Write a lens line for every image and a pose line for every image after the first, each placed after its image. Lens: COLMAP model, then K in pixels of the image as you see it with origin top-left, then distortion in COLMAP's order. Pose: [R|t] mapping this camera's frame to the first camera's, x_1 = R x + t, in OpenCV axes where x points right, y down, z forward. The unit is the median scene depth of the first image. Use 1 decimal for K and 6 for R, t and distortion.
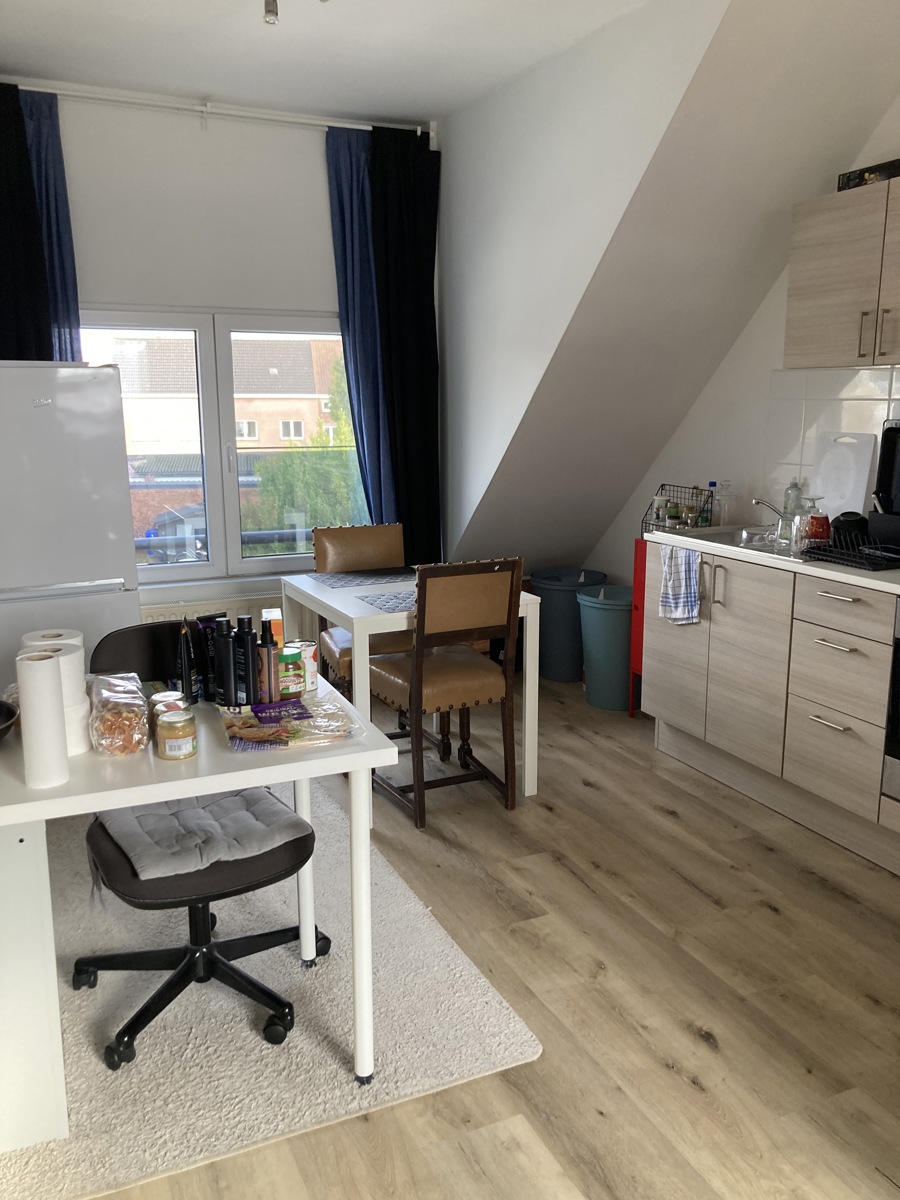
lens RADIAL K [[997.9, 0, 460.4], [0, 997.9, 603.6], [0, 0, 1]] dist [0.042360, -0.043679]
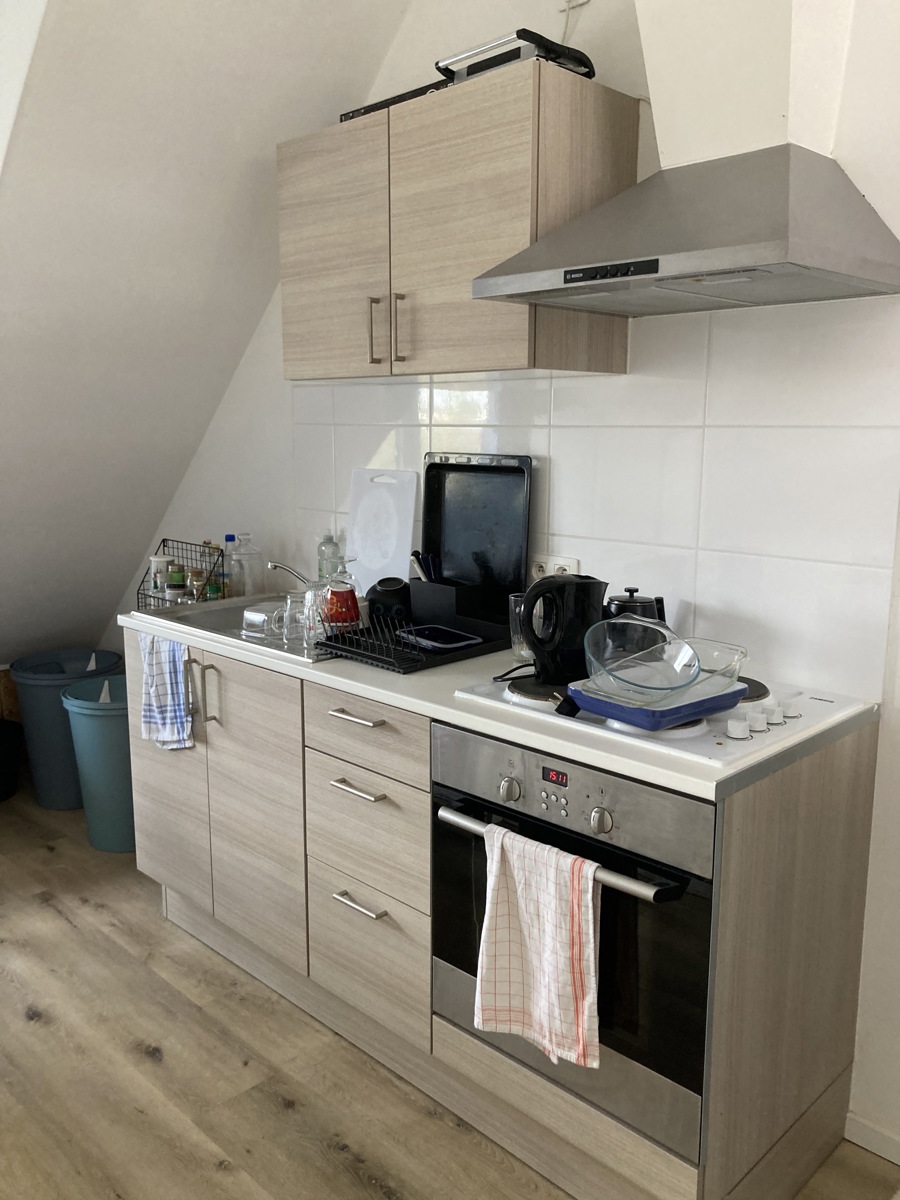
lens RADIAL K [[997.9, 0, 473.8], [0, 997.9, 605.9], [0, 0, 1]] dist [0.042360, -0.043679]
pose [[0.935001, -0.055942, 0.350206, 0.186470], [0.065234, 0.997760, -0.014782, -0.055395], [-0.348595, 0.036666, 0.936556, 0.294332]]
